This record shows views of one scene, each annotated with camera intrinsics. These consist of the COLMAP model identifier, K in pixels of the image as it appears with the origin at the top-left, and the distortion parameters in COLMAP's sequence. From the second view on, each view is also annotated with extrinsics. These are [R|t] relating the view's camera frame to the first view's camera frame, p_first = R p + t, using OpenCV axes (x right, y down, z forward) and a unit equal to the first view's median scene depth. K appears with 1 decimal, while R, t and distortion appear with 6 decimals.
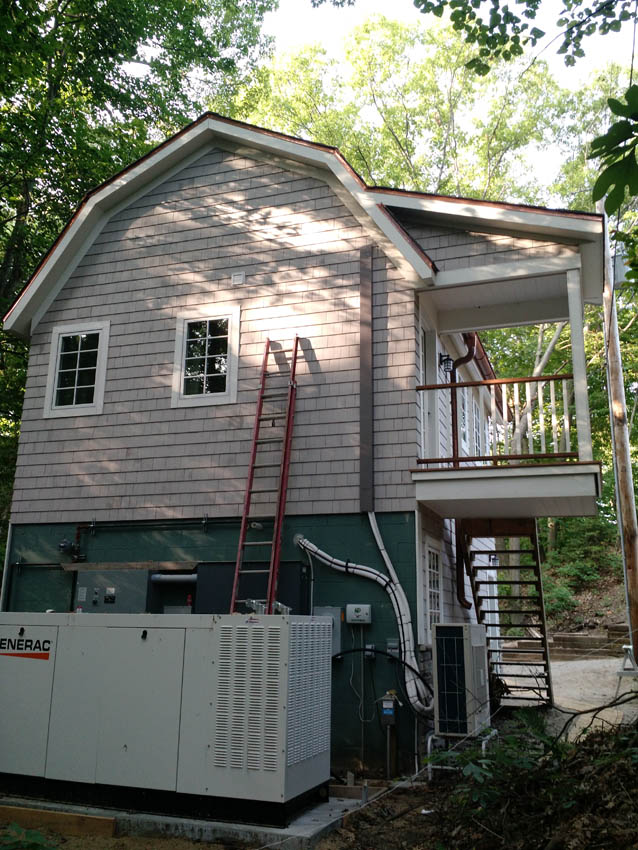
lens RADIAL K [[785.1, 0, 326.0], [0, 785.1, 422.5], [0, 0, 1]] dist [0.123275, -0.295452]
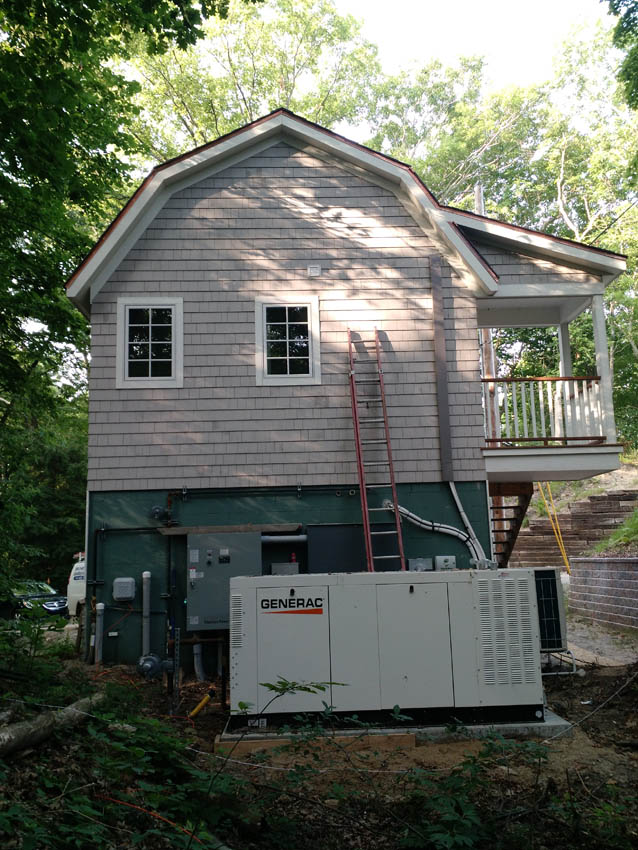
lens RADIAL K [[785.1, 0, 326.0], [0, 785.1, 422.5], [0, 0, 1]] dist [0.123275, -0.295452]
pose [[0.932492, 0.017927, 0.360745, -0.497160], [-0.045395, 0.996665, 0.067814, -0.045575], [-0.358326, -0.079612, 0.930196, -0.056963]]
